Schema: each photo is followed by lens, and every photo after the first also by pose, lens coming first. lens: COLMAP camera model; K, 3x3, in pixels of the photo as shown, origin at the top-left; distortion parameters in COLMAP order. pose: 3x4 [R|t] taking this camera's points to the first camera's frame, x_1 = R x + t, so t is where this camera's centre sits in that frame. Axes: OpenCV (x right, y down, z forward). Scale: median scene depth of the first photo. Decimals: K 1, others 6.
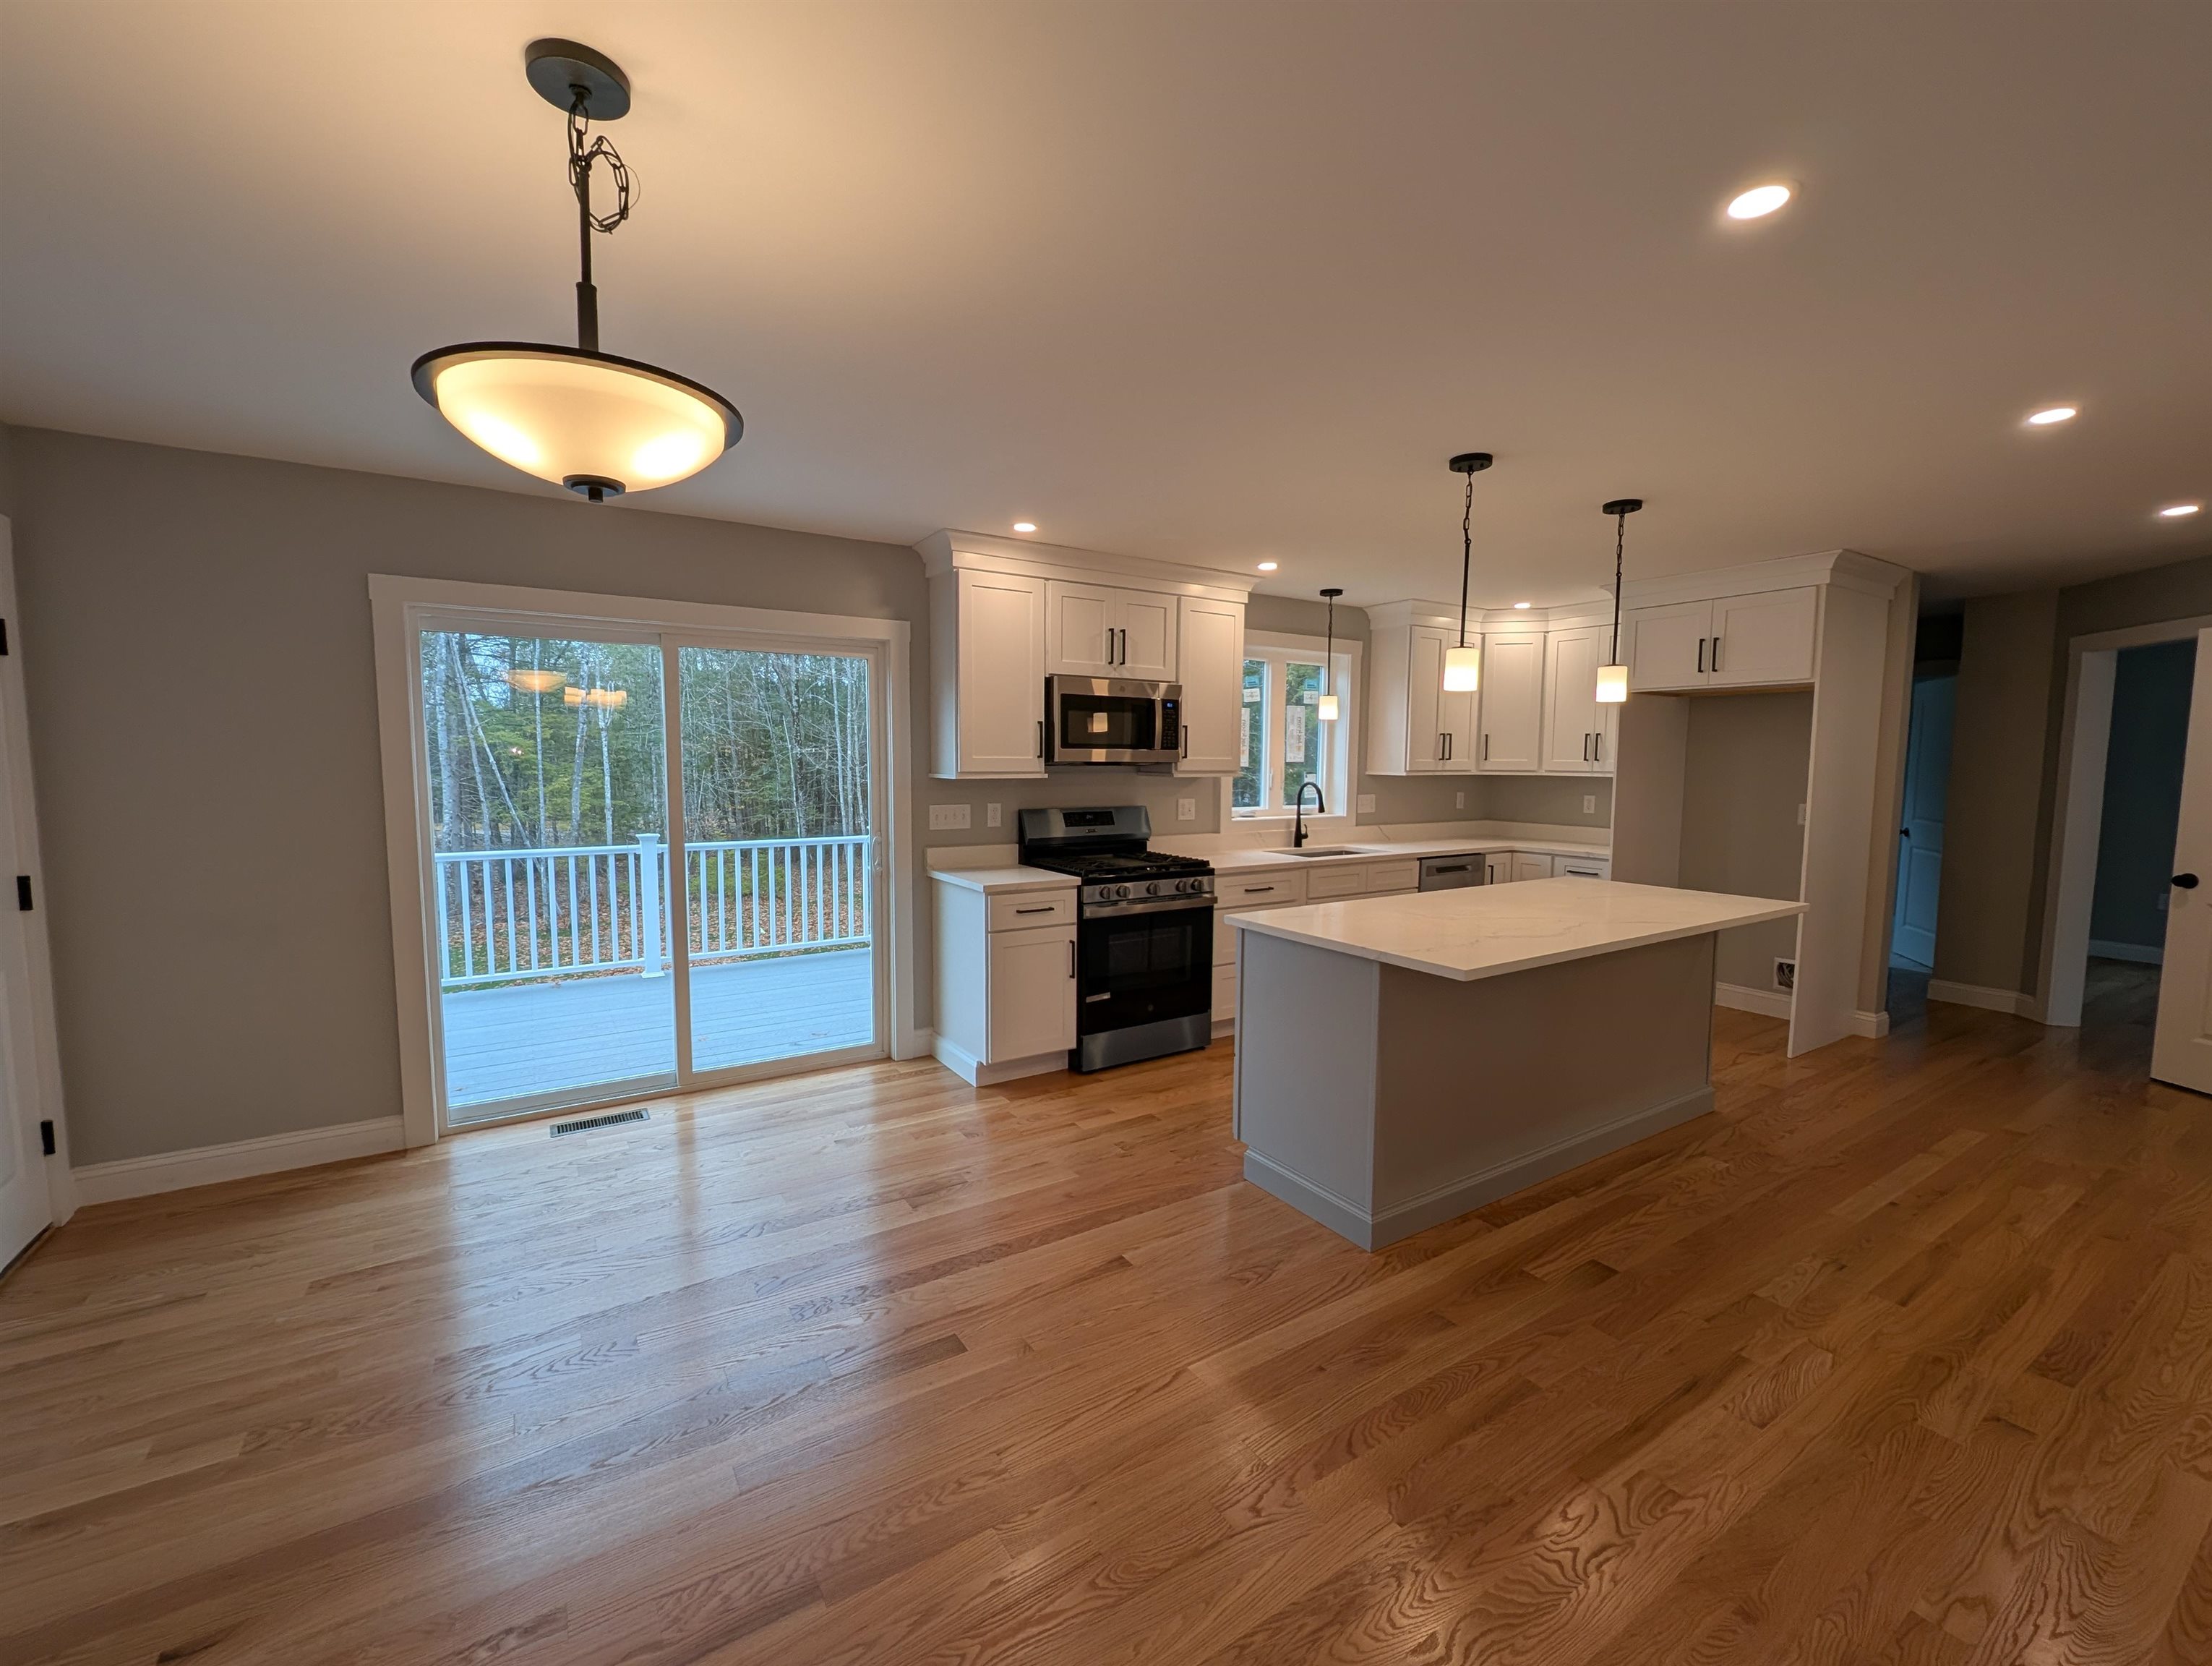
lens RADIAL K [[919.1, 0, 1108.0], [0, 919.1, 833.6], [0, 0, 1]] dist [-0.000108, -0.000425]
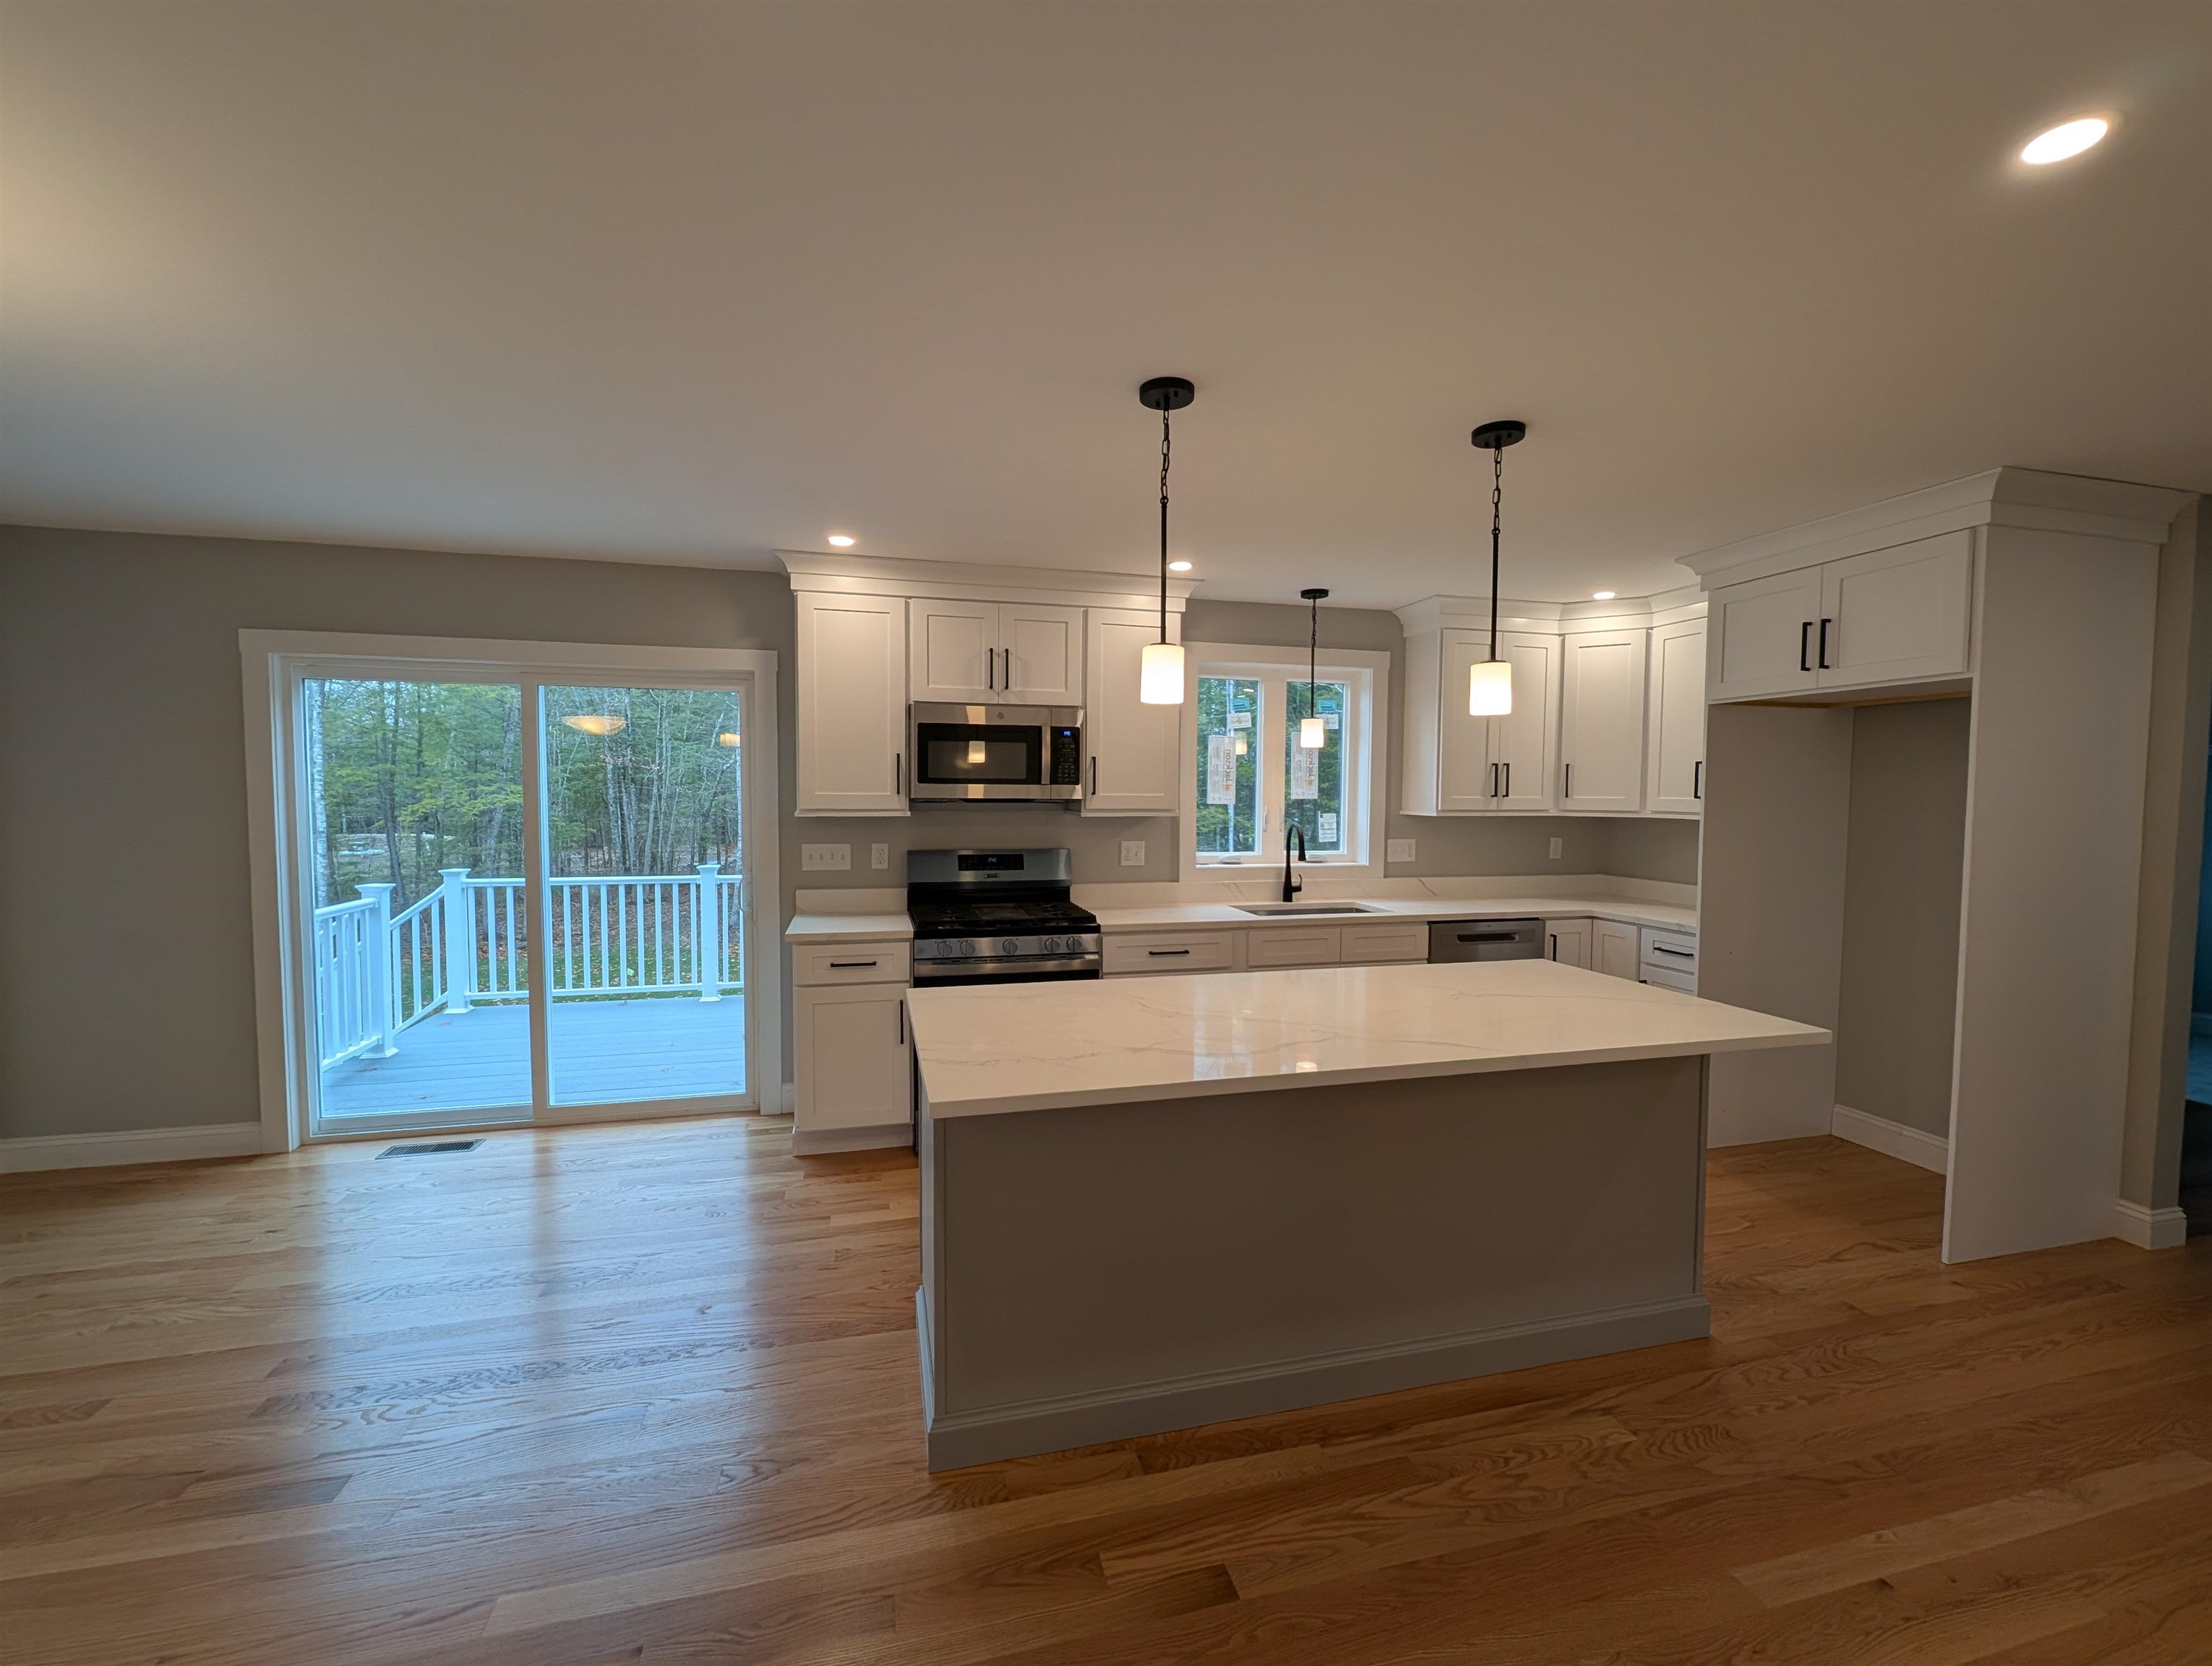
lens RADIAL K [[919.1, 0, 1106.1], [0, 919.1, 835.6], [0, 0, 1]] dist [-0.000108, -0.000425]
pose [[0.949647, 0.015242, -0.312951, 0.392948], [-0.026143, 0.999188, -0.030664, -0.019105], [0.312229, 0.037302, 0.949274, 0.204319]]
